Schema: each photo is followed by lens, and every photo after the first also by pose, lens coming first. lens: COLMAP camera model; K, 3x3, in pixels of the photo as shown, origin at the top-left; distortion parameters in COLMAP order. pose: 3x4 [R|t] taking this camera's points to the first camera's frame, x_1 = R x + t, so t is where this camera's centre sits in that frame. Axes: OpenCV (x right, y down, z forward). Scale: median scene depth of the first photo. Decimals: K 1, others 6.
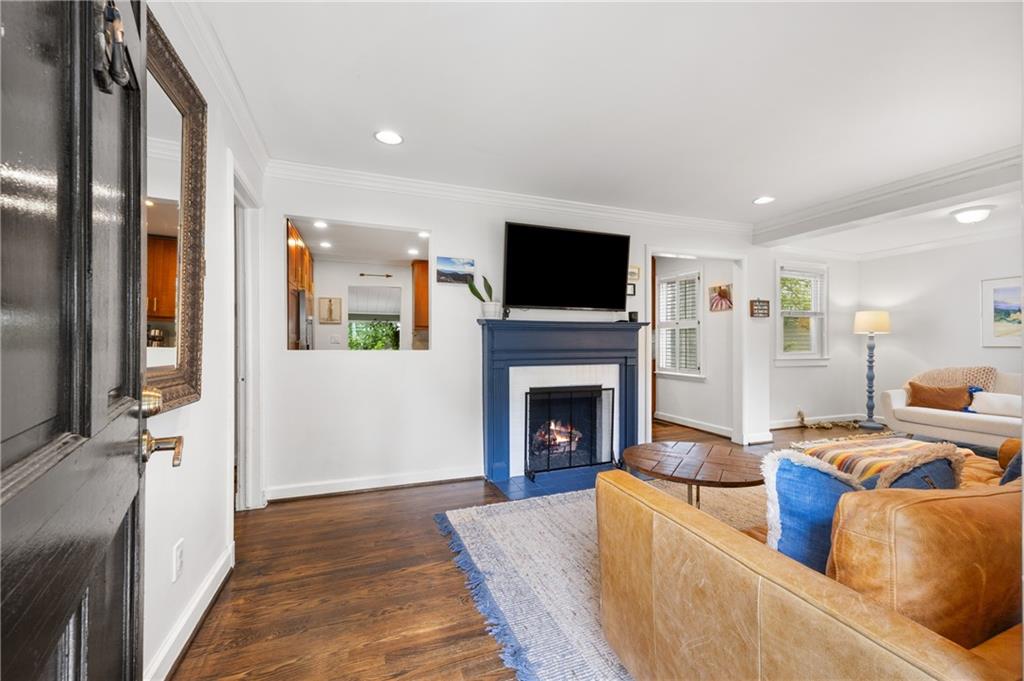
lens RADIAL K [[418.3, 0, 521.9], [0, 418.3, 342.2], [0, 0, 1]] dist [0.000370, 0.000204]
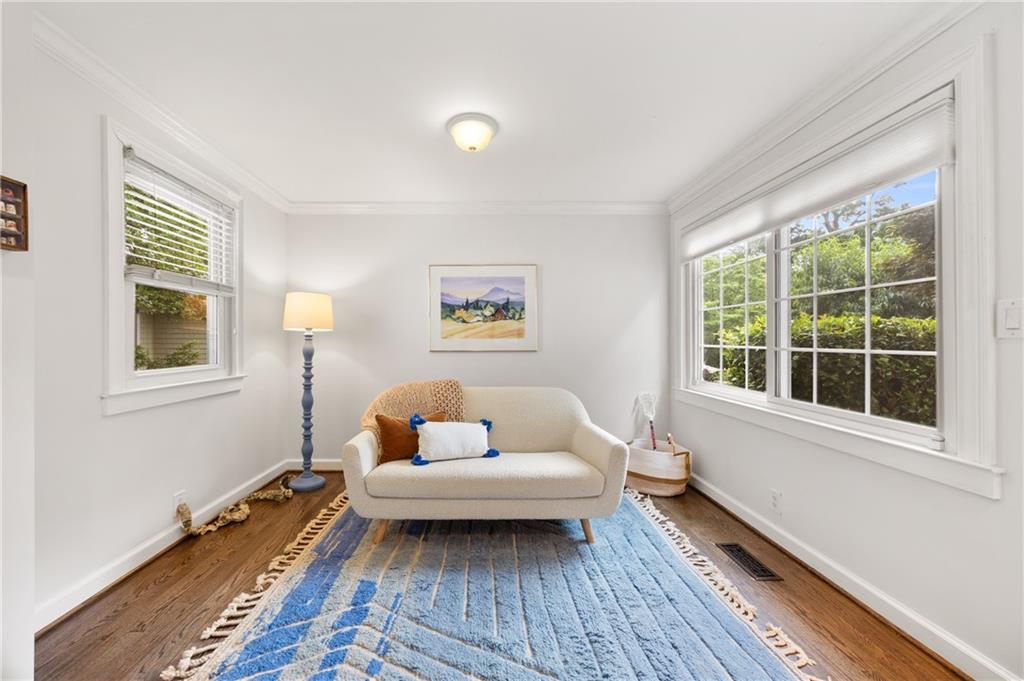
lens RADIAL K [[385.9, 0, 480.8], [0, 385.9, 341.2], [0, 0, 1]] dist [-0.001095, -0.000009]
pose [[0.361585, 0.000592, 0.932339, 0.555788], [-0.002838, 0.999996, 0.000466, -0.009444], [-0.932335, -0.002815, 0.361585, 0.778514]]
